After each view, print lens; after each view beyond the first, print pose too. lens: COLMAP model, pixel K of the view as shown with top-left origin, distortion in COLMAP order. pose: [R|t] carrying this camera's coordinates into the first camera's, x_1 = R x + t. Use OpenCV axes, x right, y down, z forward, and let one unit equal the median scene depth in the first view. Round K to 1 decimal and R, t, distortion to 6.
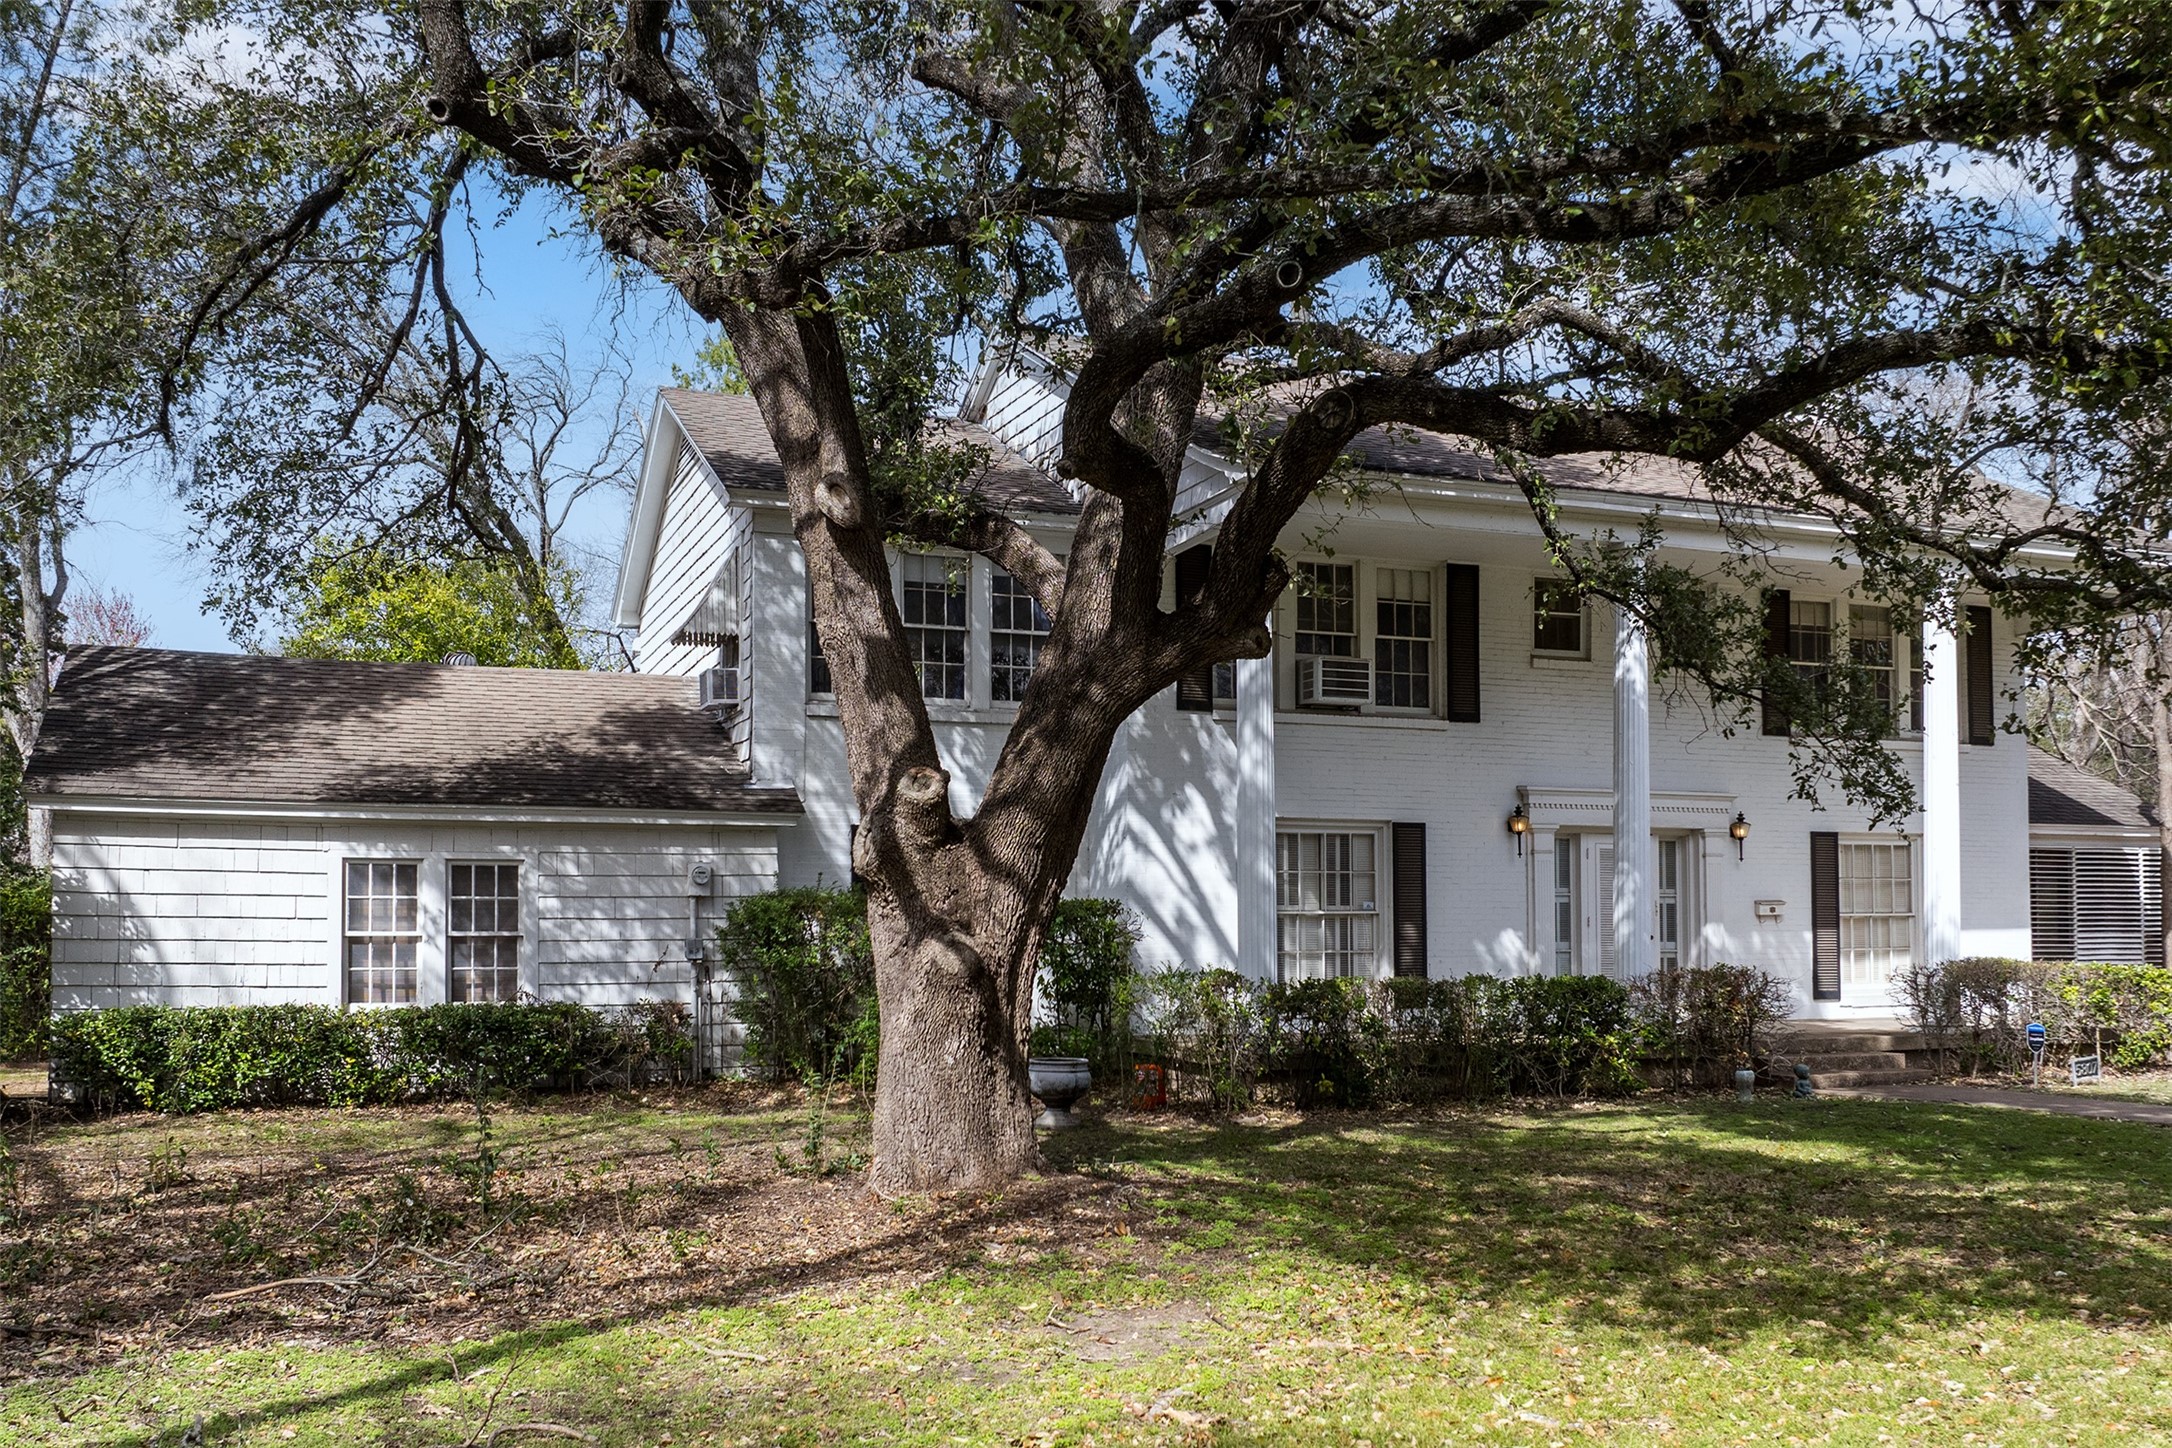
lens RADIAL K [[2058.3, 0, 1088.6], [0, 2058.3, 788.1], [0, 0, 1]] dist [-0.000921, -0.010156]
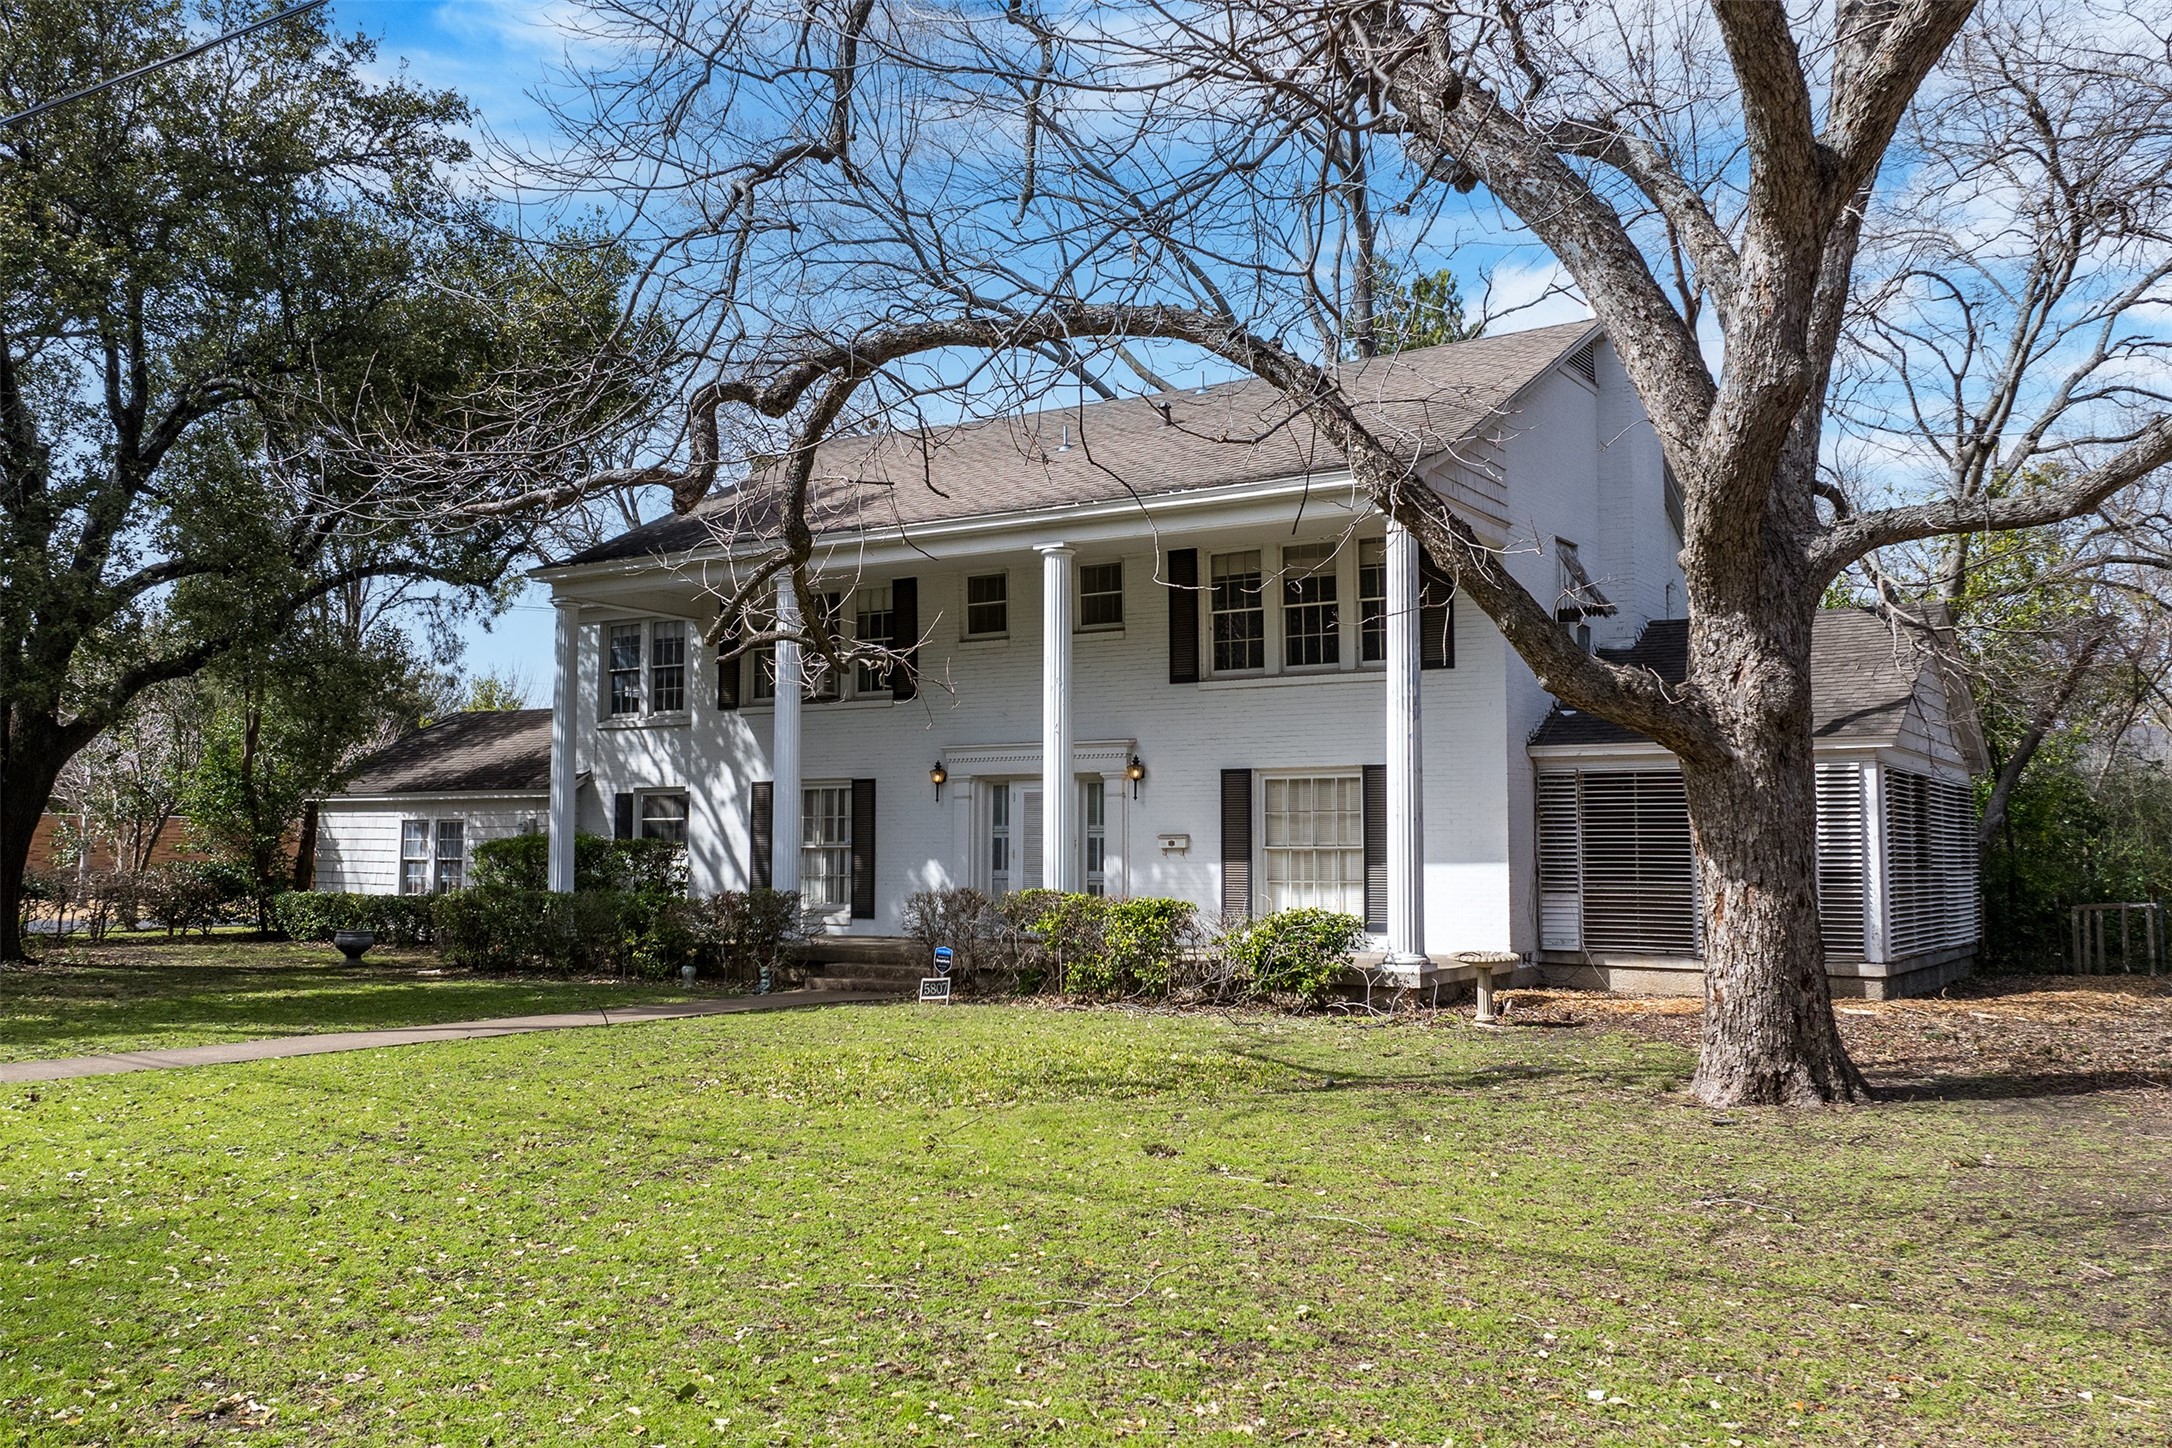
lens RADIAL K [[1747.0, 0, 1088.7], [0, 1747.0, 706.2], [0, 0, 1]] dist [-0.045190, 0.008293]
pose [[0.588050, -0.067402, -0.806011, 1.178423], [0.051750, 0.997615, -0.045669, 0.029372], [0.807167, -0.014855, 0.590136, 0.465485]]
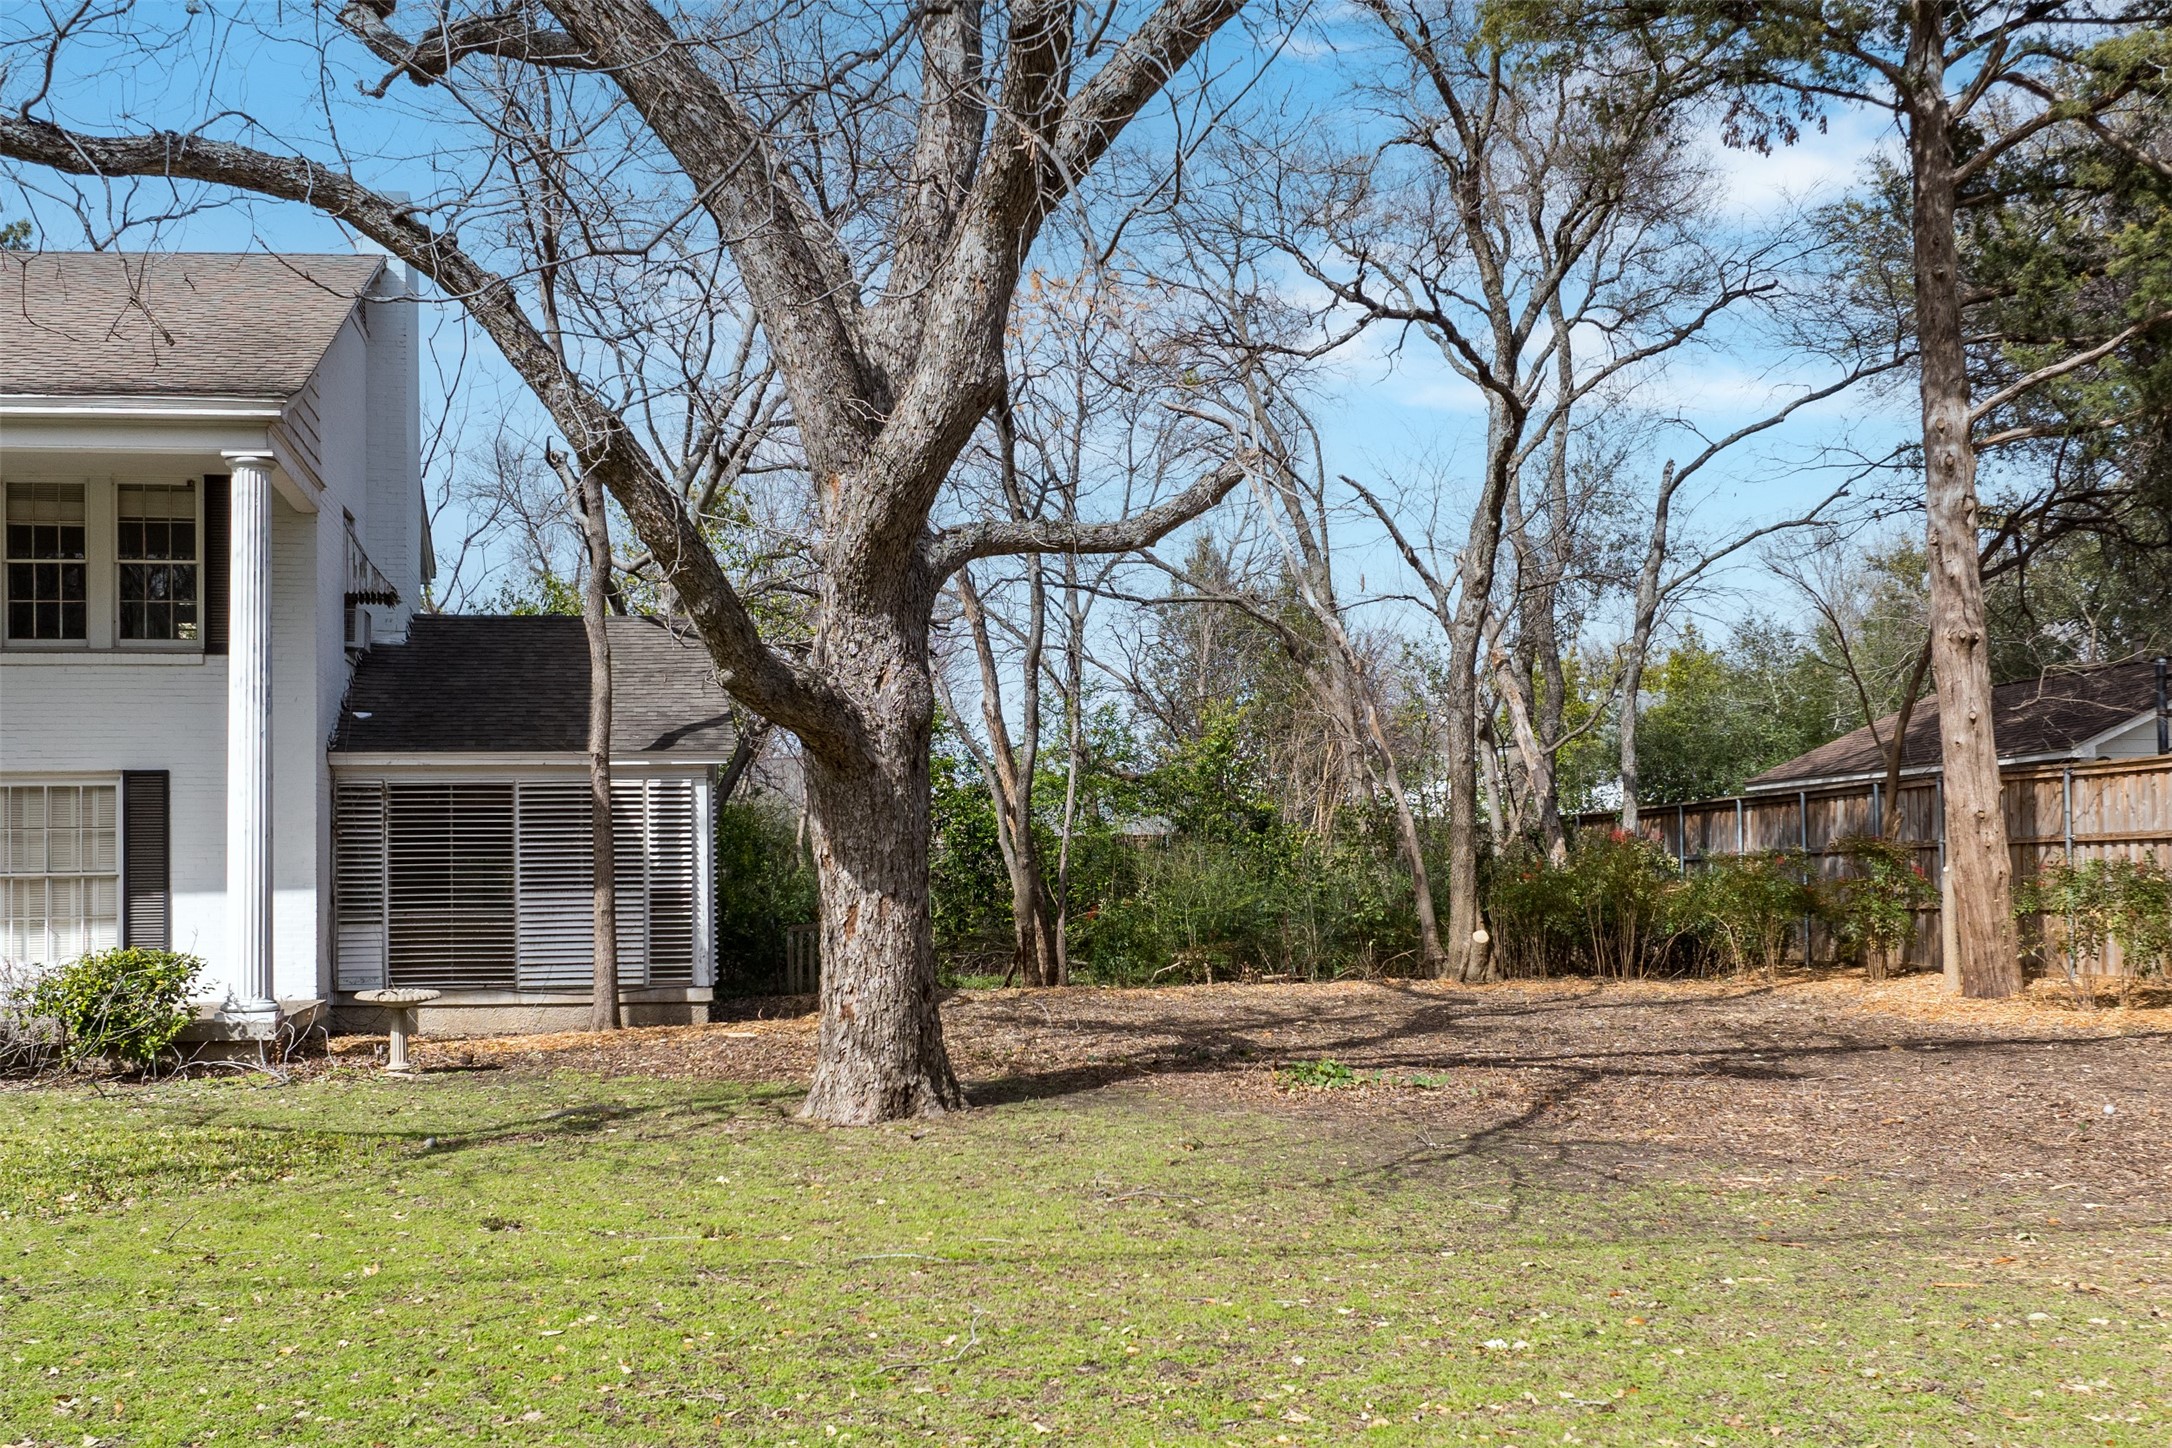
lens RADIAL K [[1975.3, 0, 1049.4], [0, 1975.3, 823.2], [0, 0, 1]] dist [-0.012492, 0.002686]
pose [[0.975576, -0.020596, -0.218693, 1.072367], [0.029634, 0.998833, 0.038127, 0.027983], [0.217653, -0.043677, 0.975049, 0.398660]]
